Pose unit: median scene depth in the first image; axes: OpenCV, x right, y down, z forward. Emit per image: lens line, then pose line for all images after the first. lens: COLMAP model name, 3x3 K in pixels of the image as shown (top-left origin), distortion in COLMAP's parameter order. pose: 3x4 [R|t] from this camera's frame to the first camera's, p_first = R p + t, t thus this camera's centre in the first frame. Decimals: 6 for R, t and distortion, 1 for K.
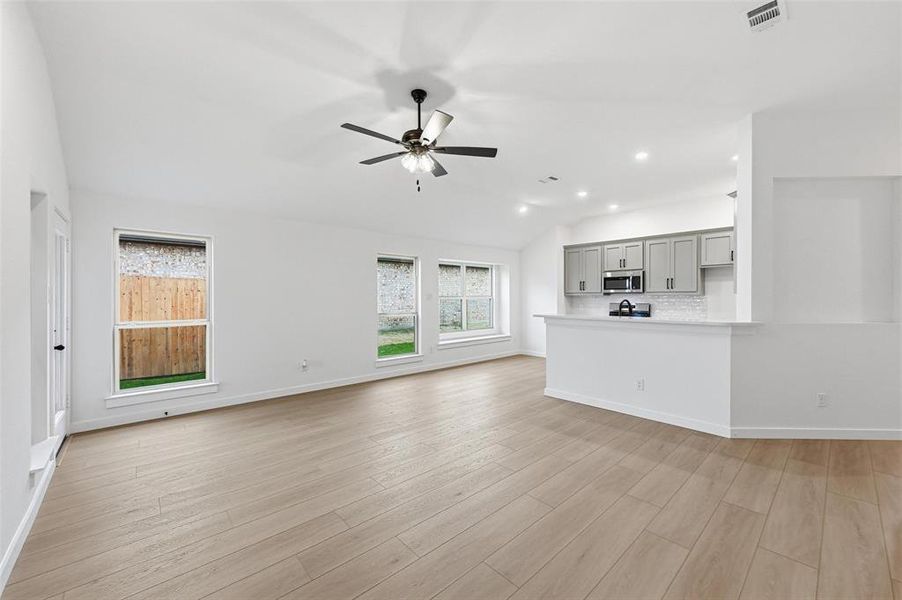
lens RADIAL K [[353.5, 0, 451.0], [0, 353.5, 300.0], [0, 0, 1]] dist [-0.000354, 0.000156]
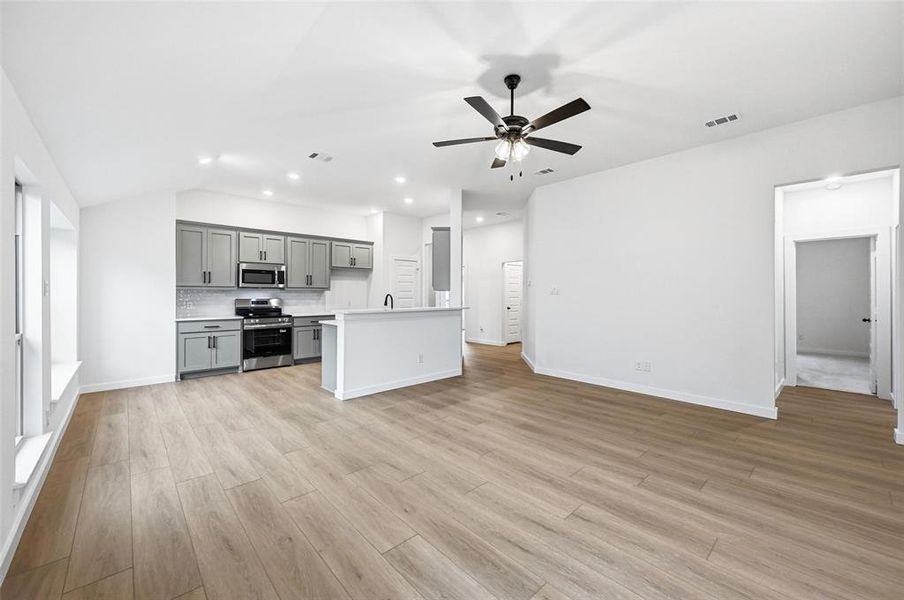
lens RADIAL K [[369.2, 0, 449.9], [0, 369.2, 290.8], [0, 0, 1]] dist [-0.001415, -0.000081]
pose [[-0.022447, 0.011927, 0.999677, -0.547727], [0.009031, 0.999890, -0.011727, 0.004210], [-0.999707, 0.008765, -0.022553, 0.602431]]
